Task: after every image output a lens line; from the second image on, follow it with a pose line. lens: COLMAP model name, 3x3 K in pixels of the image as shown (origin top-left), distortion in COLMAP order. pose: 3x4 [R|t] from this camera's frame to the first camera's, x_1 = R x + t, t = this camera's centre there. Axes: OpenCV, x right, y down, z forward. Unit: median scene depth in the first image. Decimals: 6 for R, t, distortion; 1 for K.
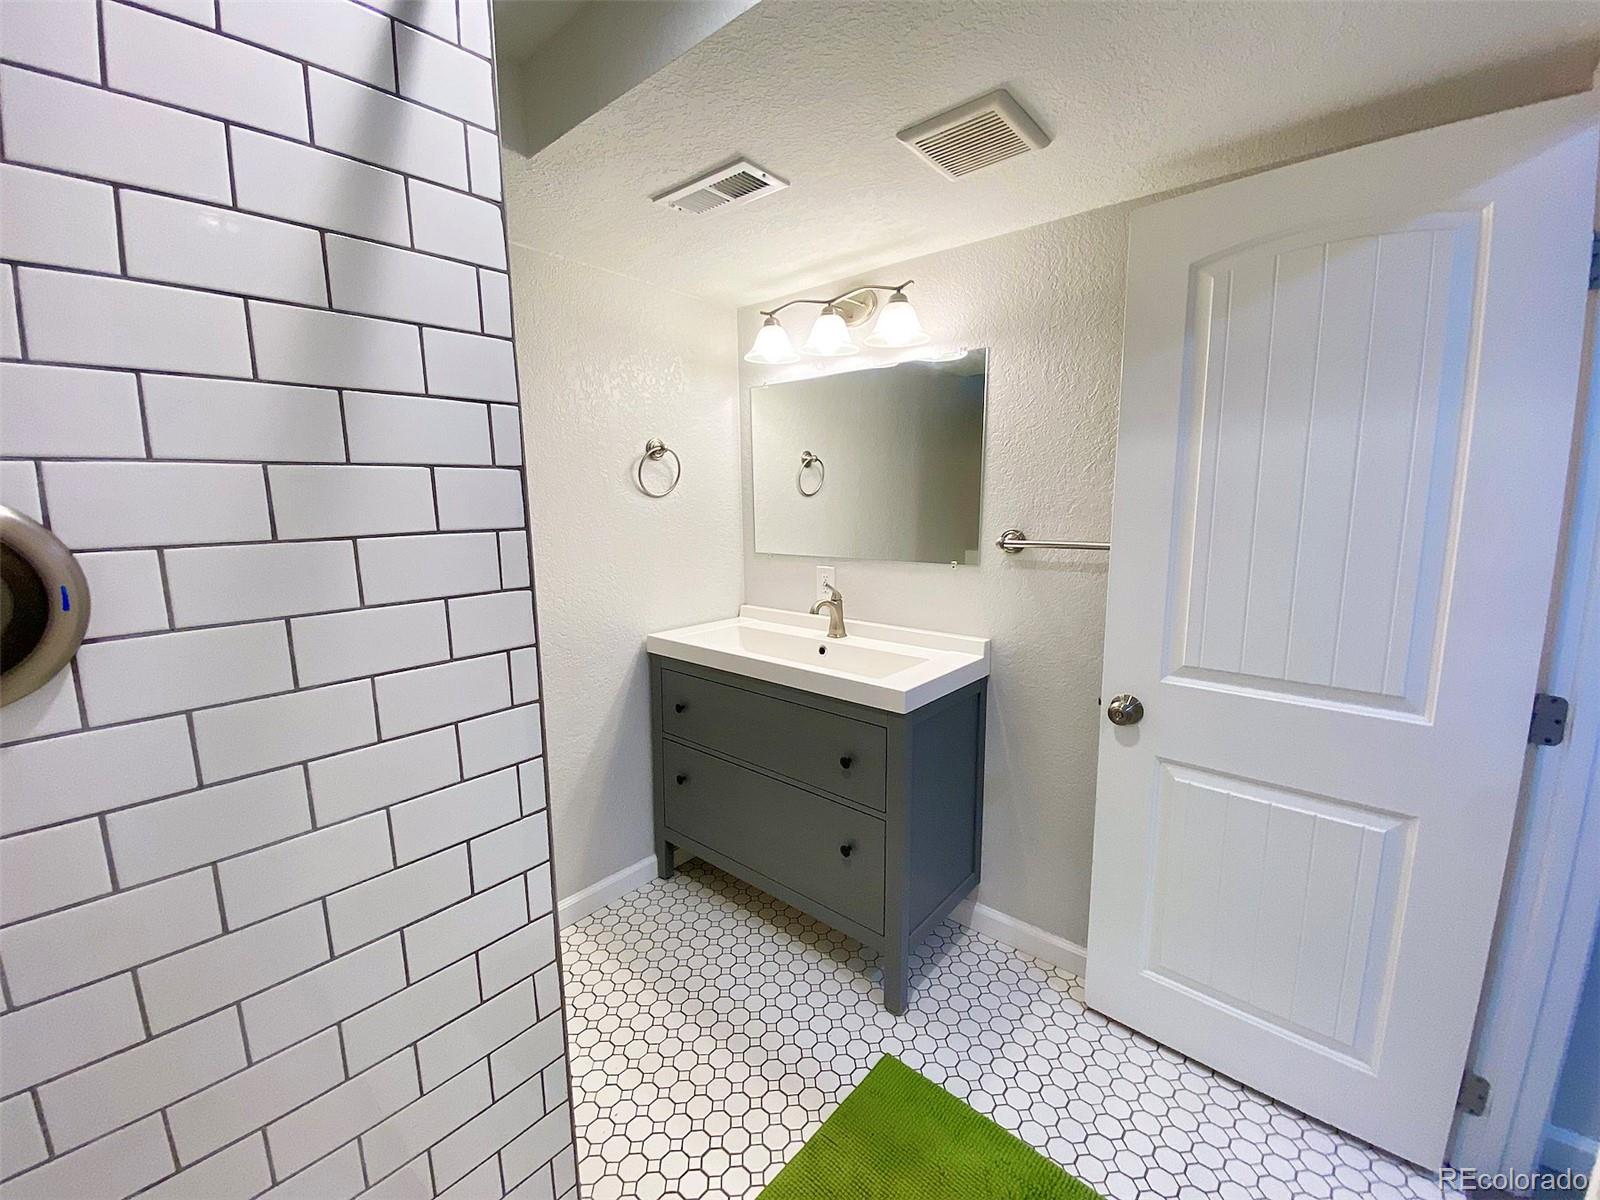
lens RADIAL K [[654.3, 0, 795.0], [0, 654.3, 604.4], [0, 0, 1]] dist [-0.000859, -0.004618]
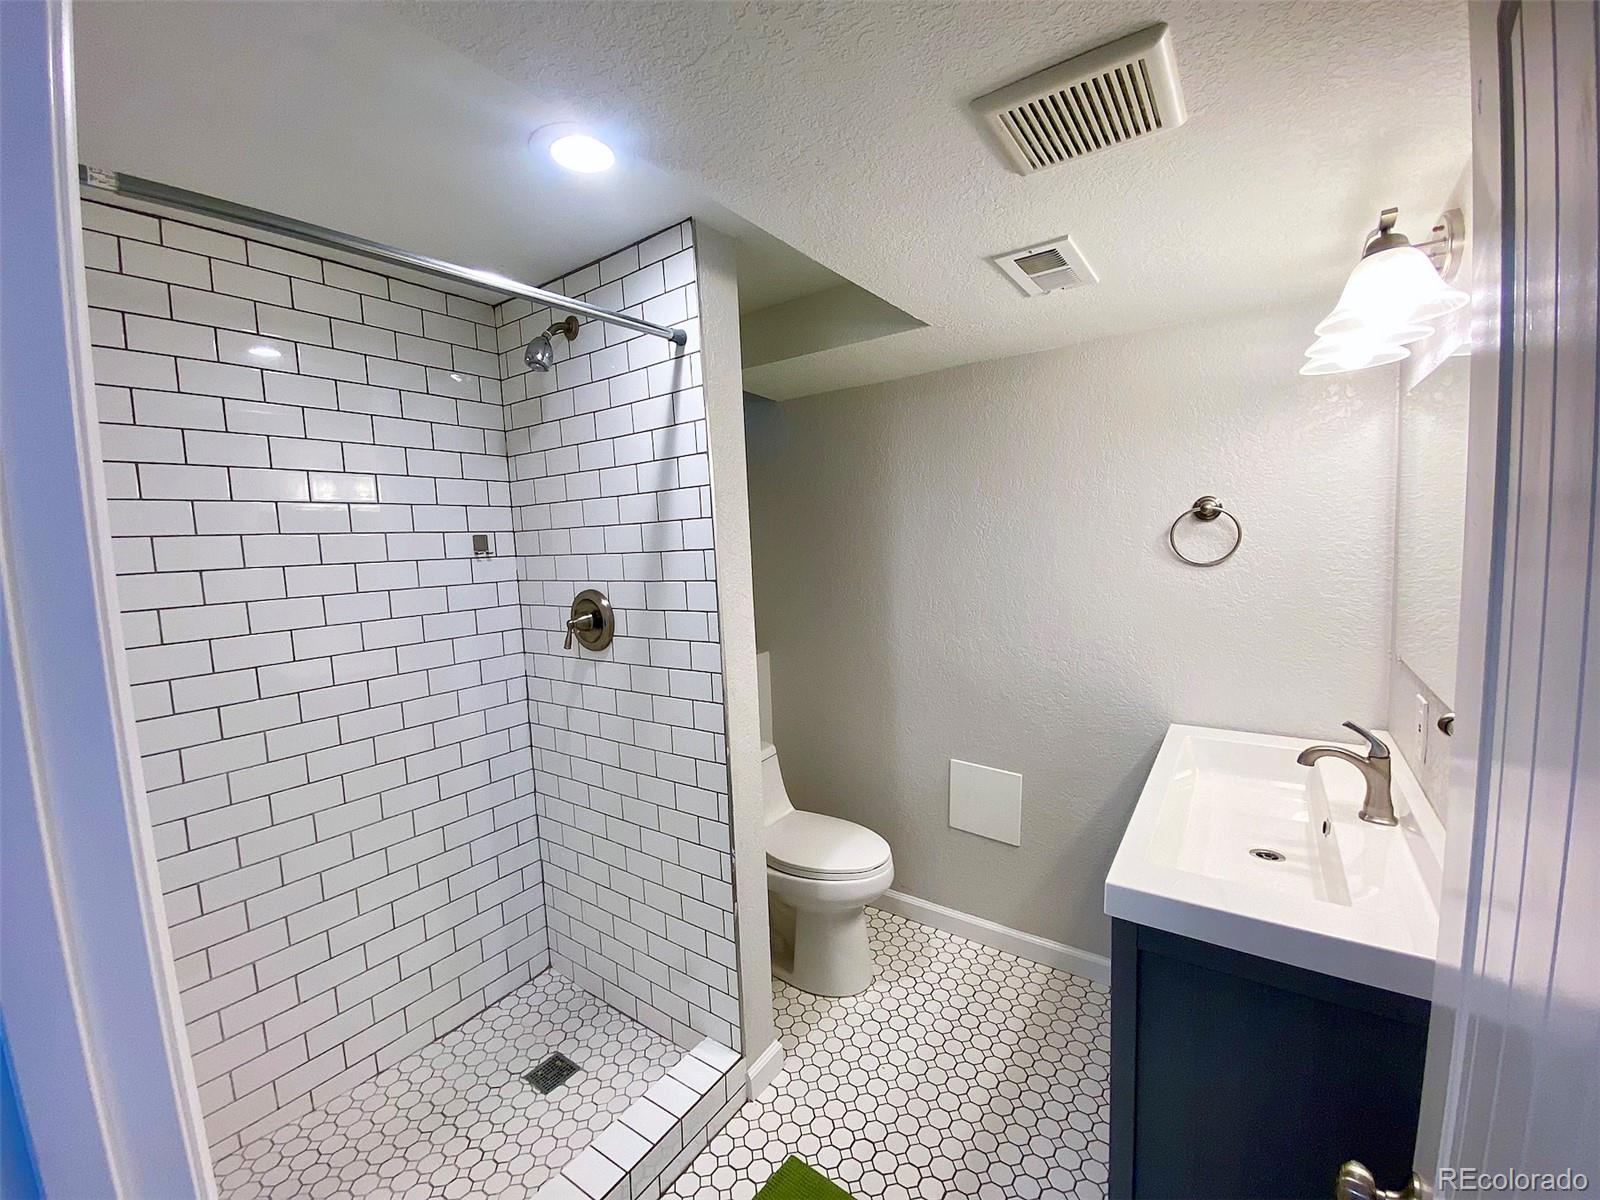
lens RADIAL K [[654.3, 0, 791.2], [0, 654.3, 597.9], [0, 0, 1]] dist [-0.000859, -0.004618]
pose [[0.083157, 0.099869, -0.991520, 1.733100], [-0.114838, 0.989298, 0.090014, -0.413857], [0.989898, 0.106378, 0.093736, 1.209773]]
